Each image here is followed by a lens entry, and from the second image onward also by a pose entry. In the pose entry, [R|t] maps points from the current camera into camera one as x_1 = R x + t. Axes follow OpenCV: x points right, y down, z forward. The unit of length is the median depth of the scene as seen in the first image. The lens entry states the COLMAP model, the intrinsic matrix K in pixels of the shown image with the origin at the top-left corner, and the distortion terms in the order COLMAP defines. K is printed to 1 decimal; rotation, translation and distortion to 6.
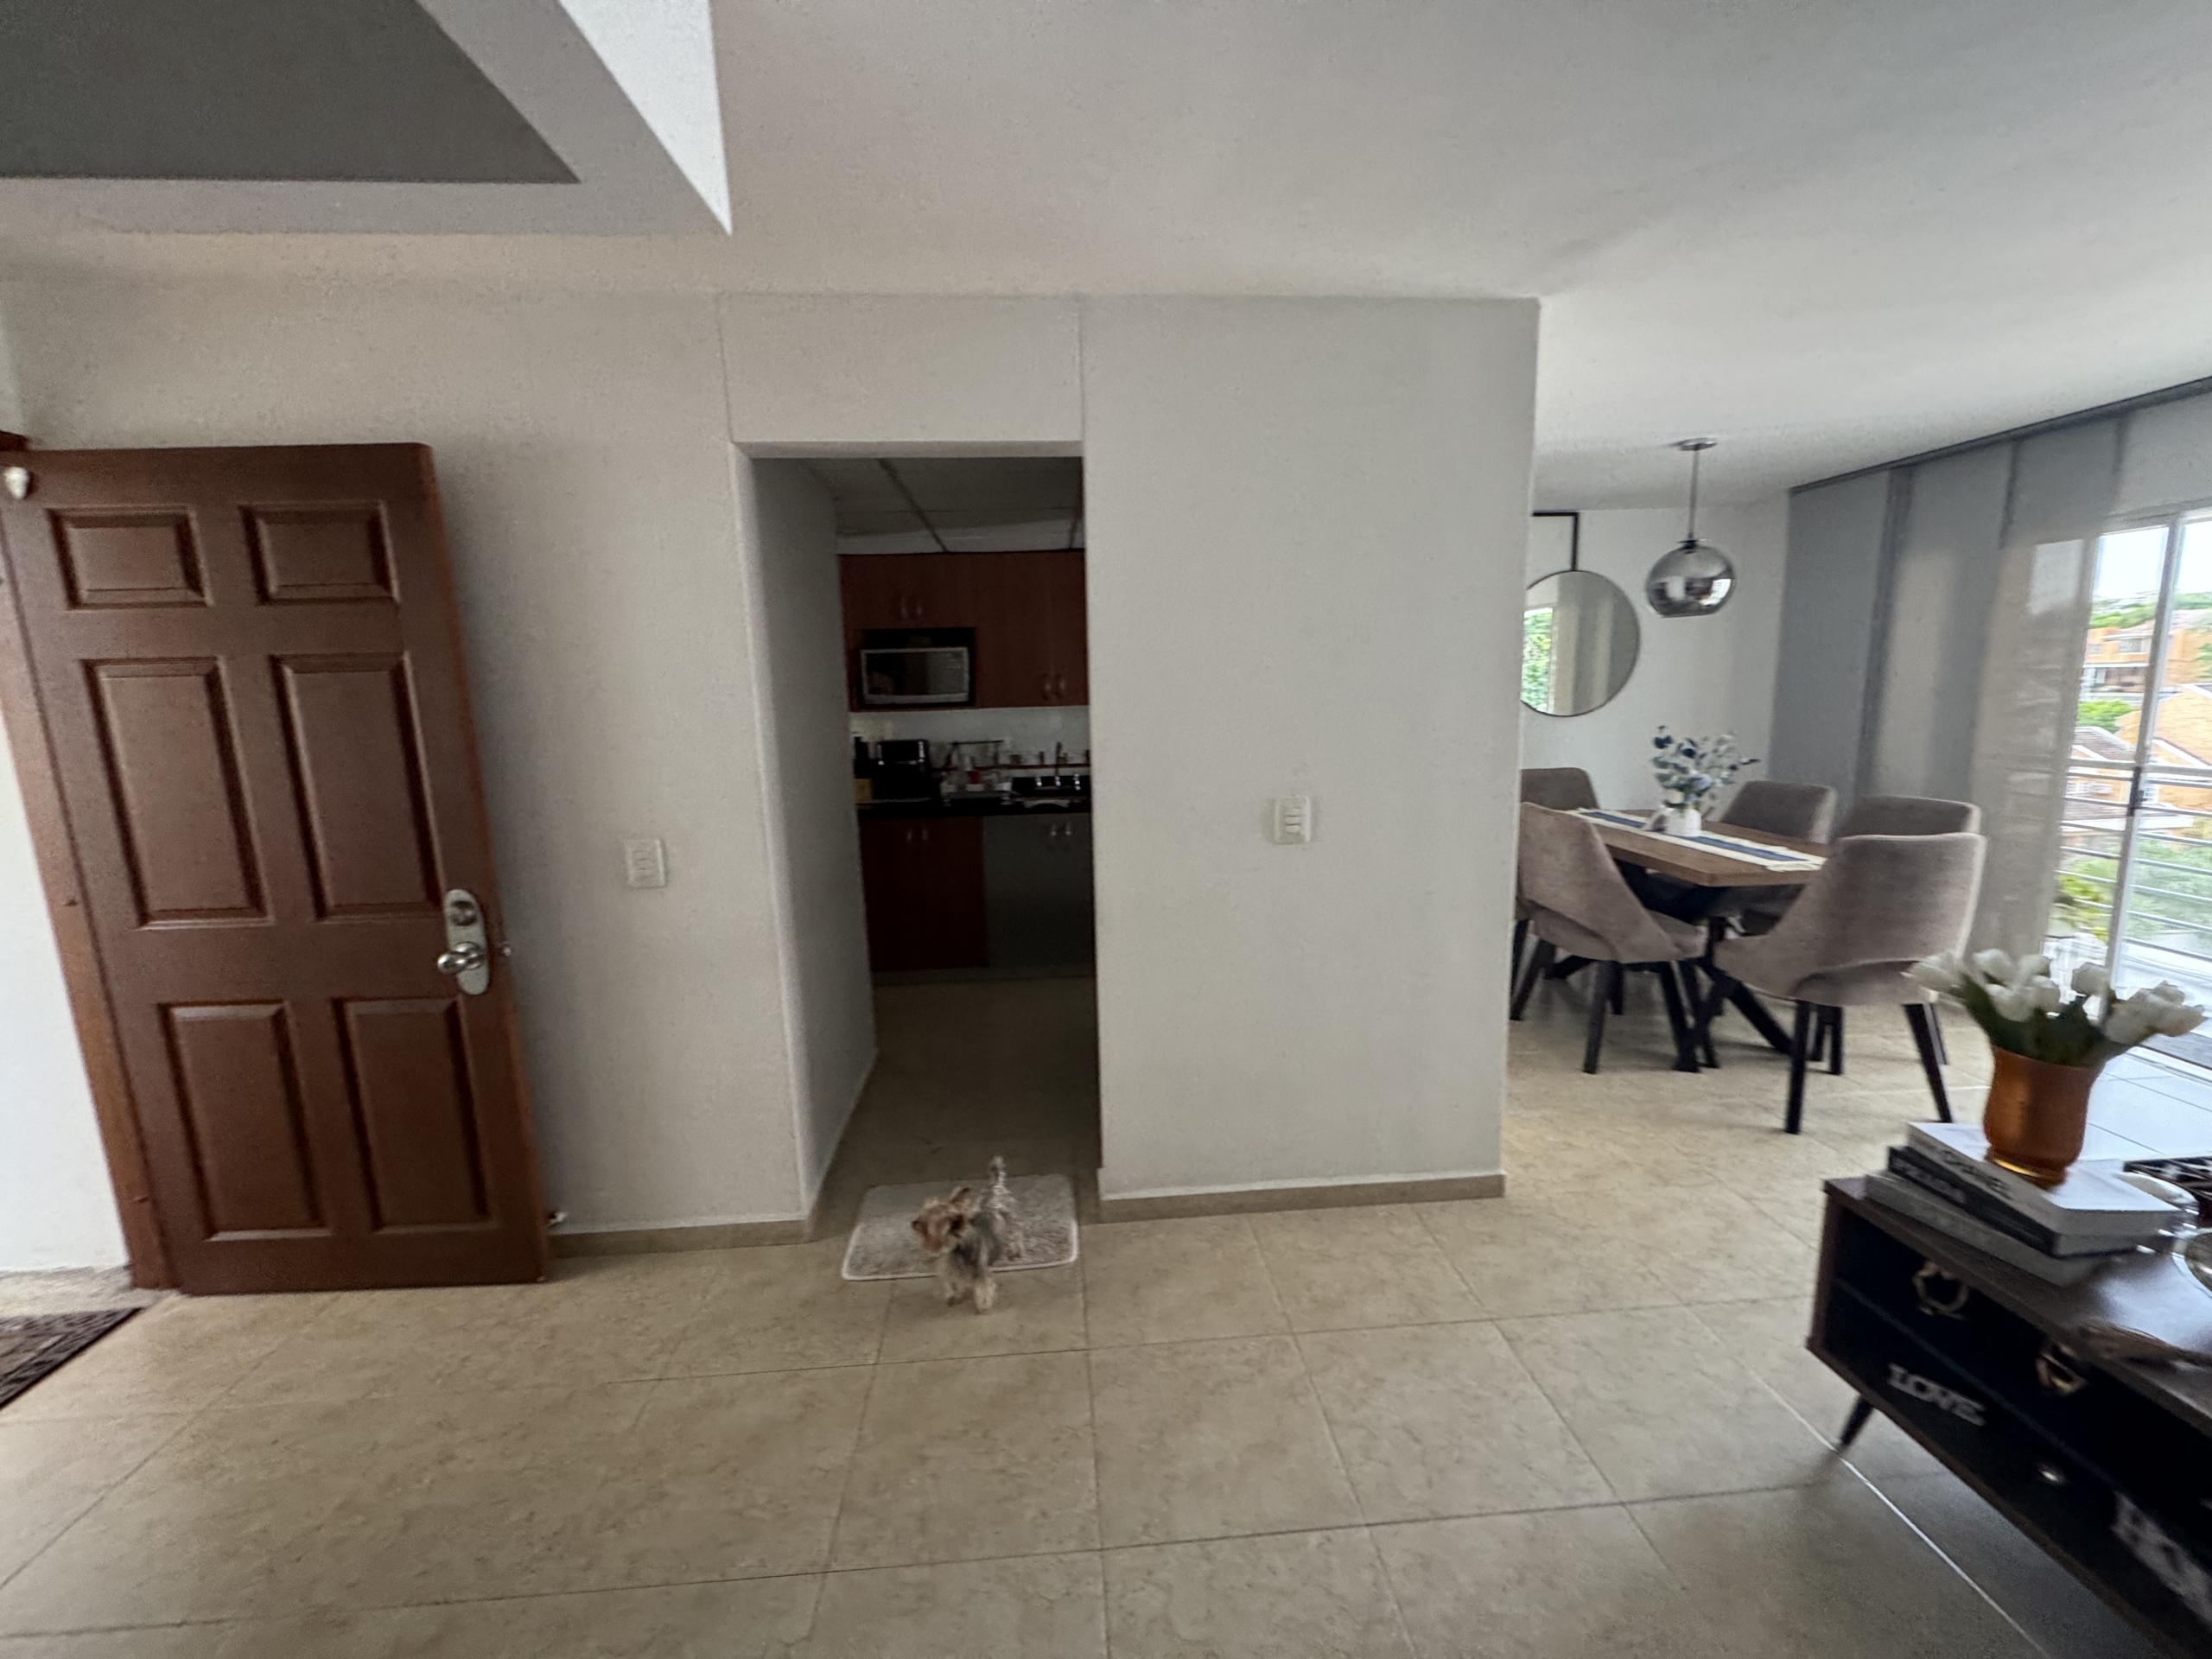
lens RADIAL K [[882.6, 0, 1105.9], [0, 882.6, 824.3], [0, 0, 1]] dist [-0.002929, 0.000382]
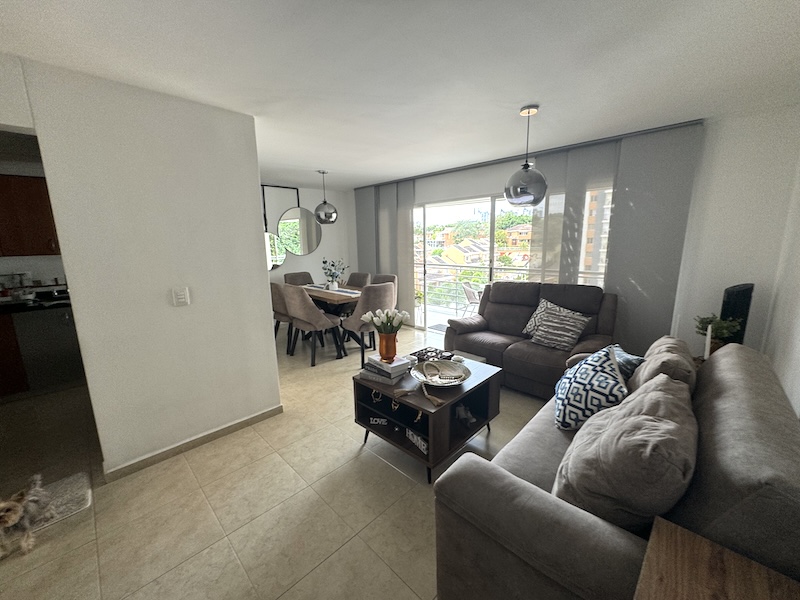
lens RADIAL K [[319.2, 0, 399.8], [0, 319.2, 298.0], [0, 0, 1]] dist [-0.002929, 0.000382]
pose [[0.751559, -0.107047, 0.650922, 0.068742], [0.102071, 0.993733, 0.045571, 0.017506], [-0.651721, 0.032191, 0.757776, -0.100609]]
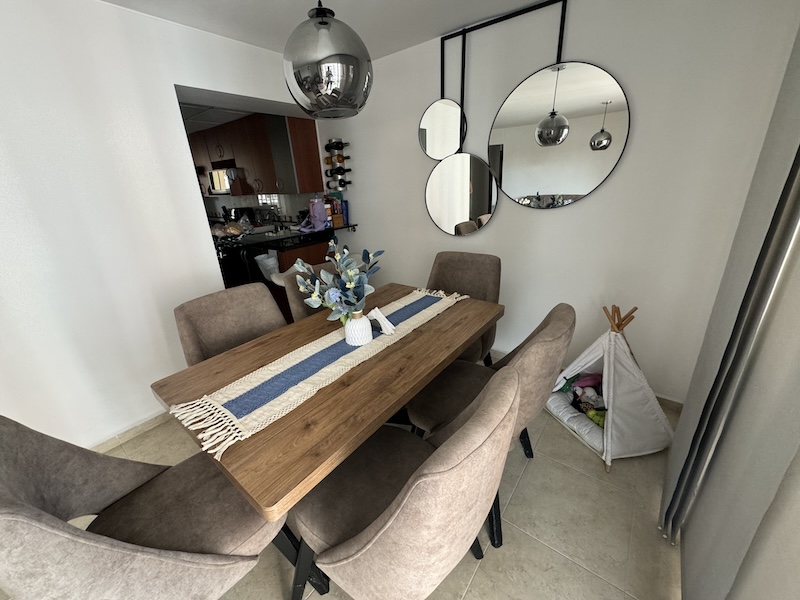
lens RADIAL K [[319.2, 0, 399.5], [0, 319.2, 297.8], [0, 0, 1]] dist [-0.002929, 0.000382]
pose [[0.739674, 0.223726, -0.634689, 1.208415], [-0.071321, 0.963871, 0.256644, -0.184009], [0.669176, -0.144566, 0.728906, 0.984470]]
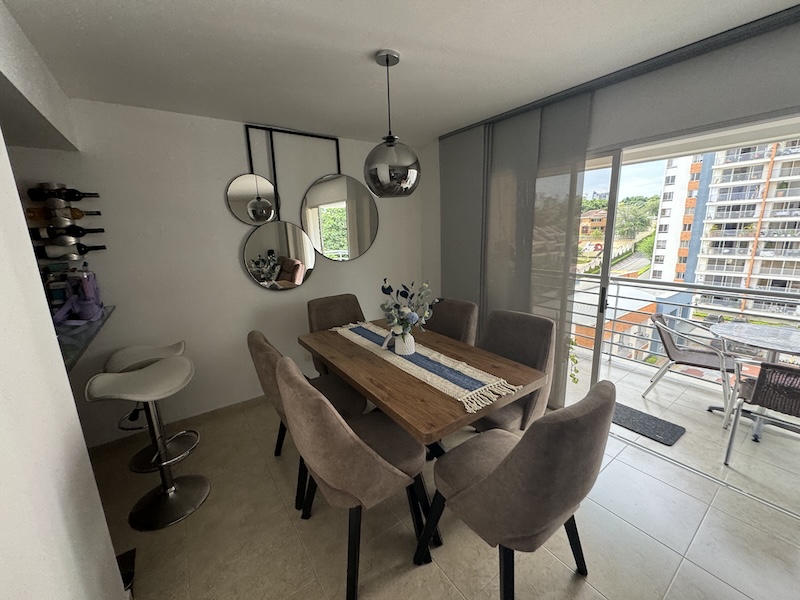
lens RADIAL K [[319.2, 0, 399.2], [0, 319.2, 299.5], [0, 0, 1]] dist [-0.002929, 0.000382]
pose [[0.850884, -0.110094, 0.513689, 0.503884], [0.088301, 0.993855, 0.066740, -0.141559], [-0.517880, -0.011429, 0.855377, 0.728316]]
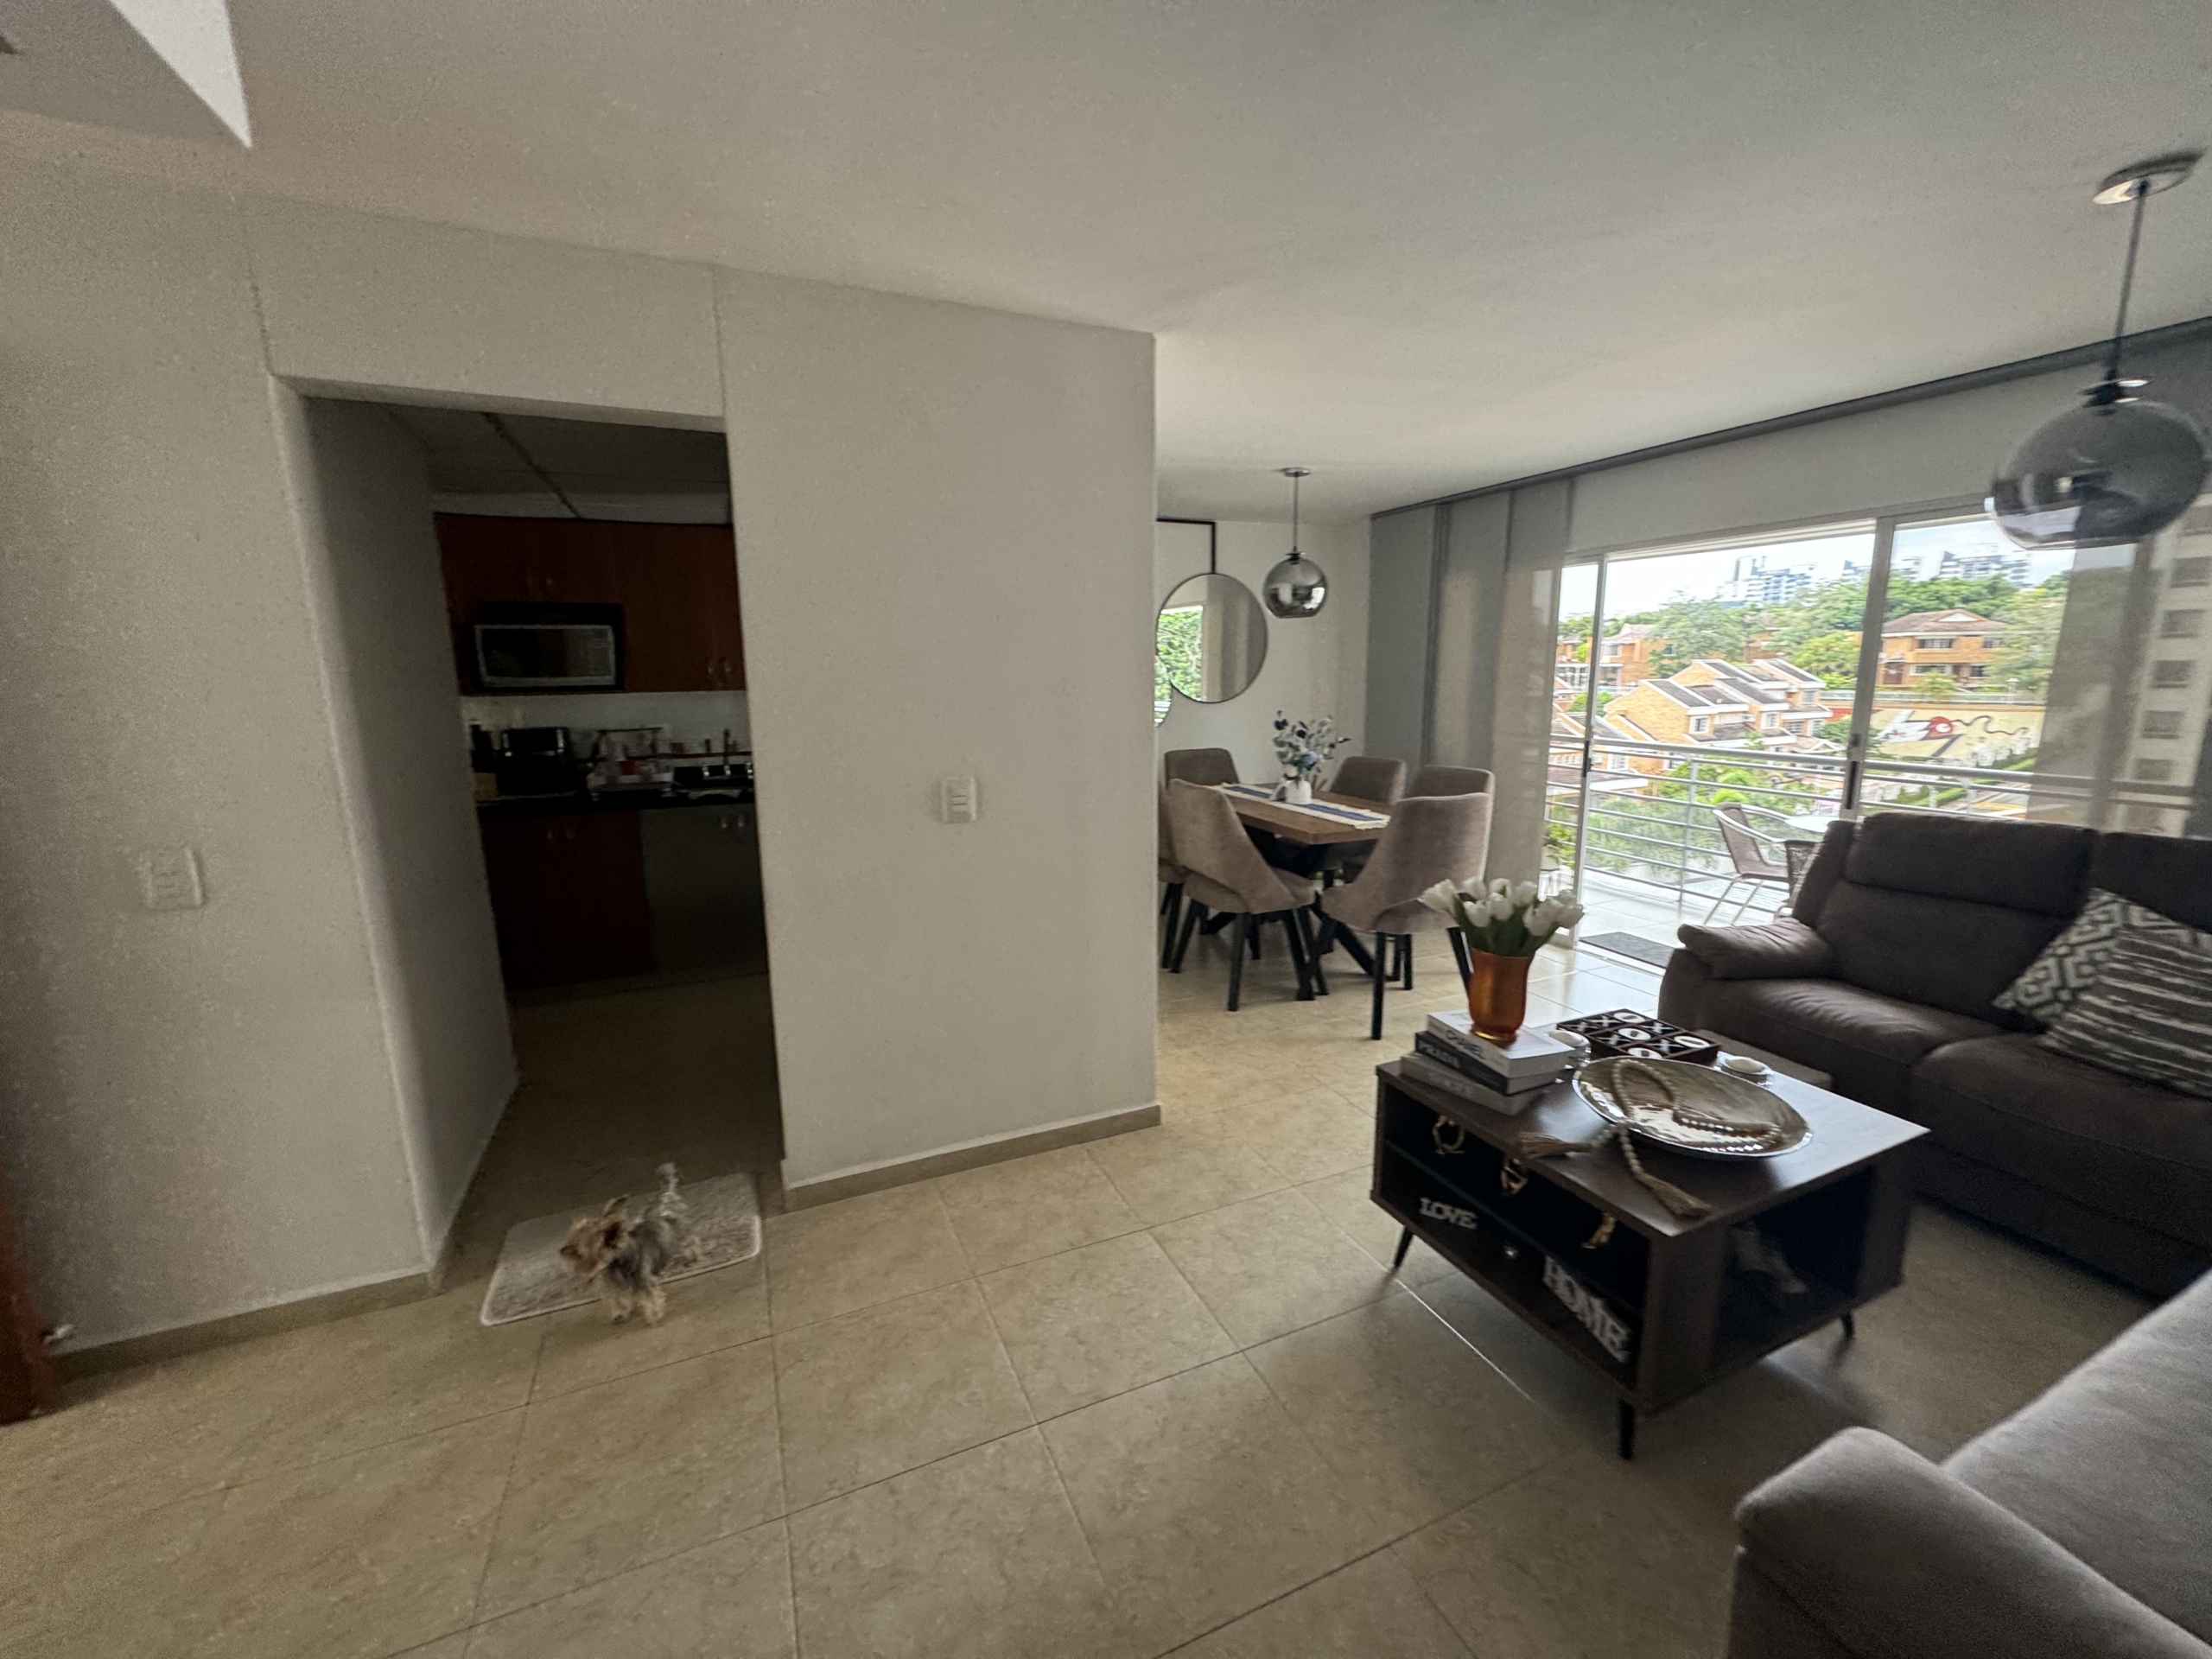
lens RADIAL K [[882.6, 0, 1105.4], [0, 882.6, 825.7], [0, 0, 1]] dist [-0.002929, 0.000382]
pose [[0.943062, -0.043949, 0.329702, 0.022191], [0.038406, 0.998990, 0.023311, 0.006291], [-0.330393, -0.009321, 0.943797, -0.043947]]
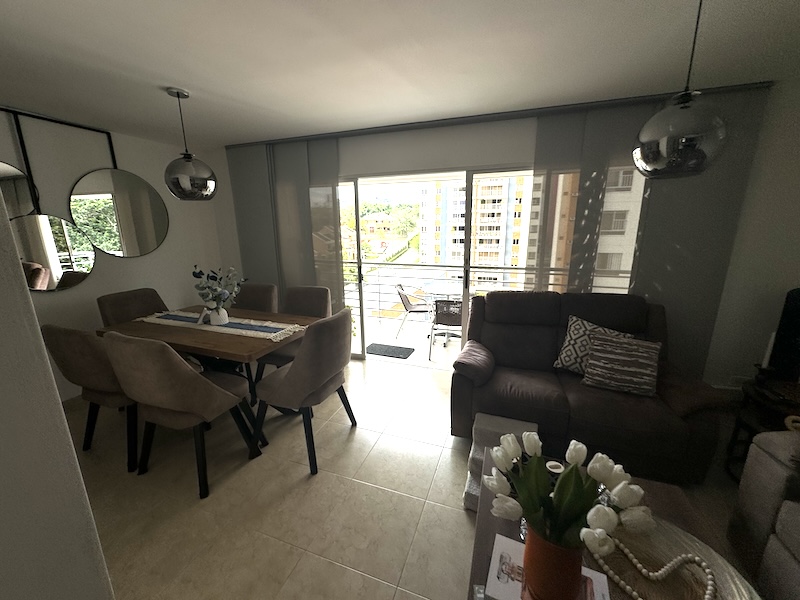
lens RADIAL K [[319.2, 0, 400.2], [0, 319.2, 299.4], [0, 0, 1]] dist [-0.002929, 0.000382]
pose [[0.403861, -0.186598, 0.895588, 0.290011], [0.142071, 0.979892, 0.140097, -0.098675], [-0.903721, 0.070658, 0.422250, 0.496164]]
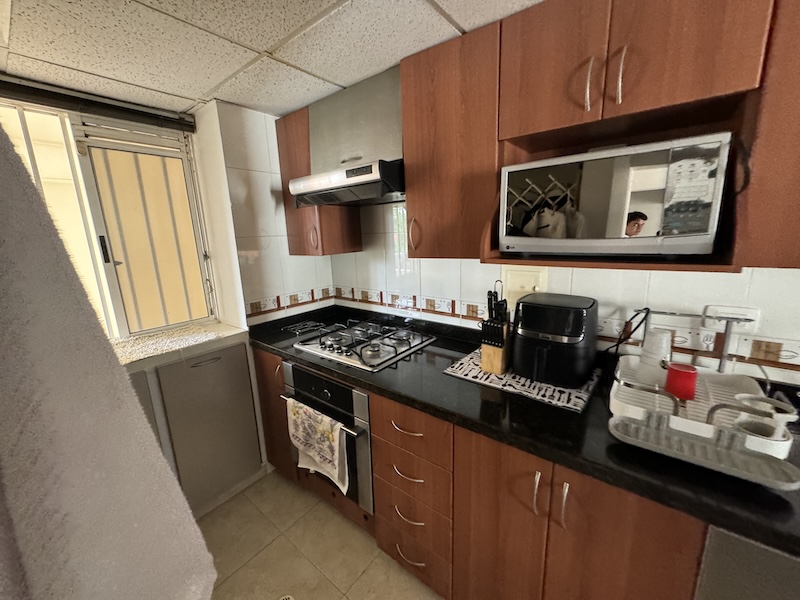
lens RADIAL K [[319.2, 0, 399.1], [0, 319.2, 301.2], [0, 0, 1]] dist [-0.002929, 0.000382]
pose [[0.735486, 0.146760, -0.661454, -0.253495], [-0.093422, 0.988901, 0.115534, -0.185124], [0.671068, -0.023179, 0.741033, 1.190509]]
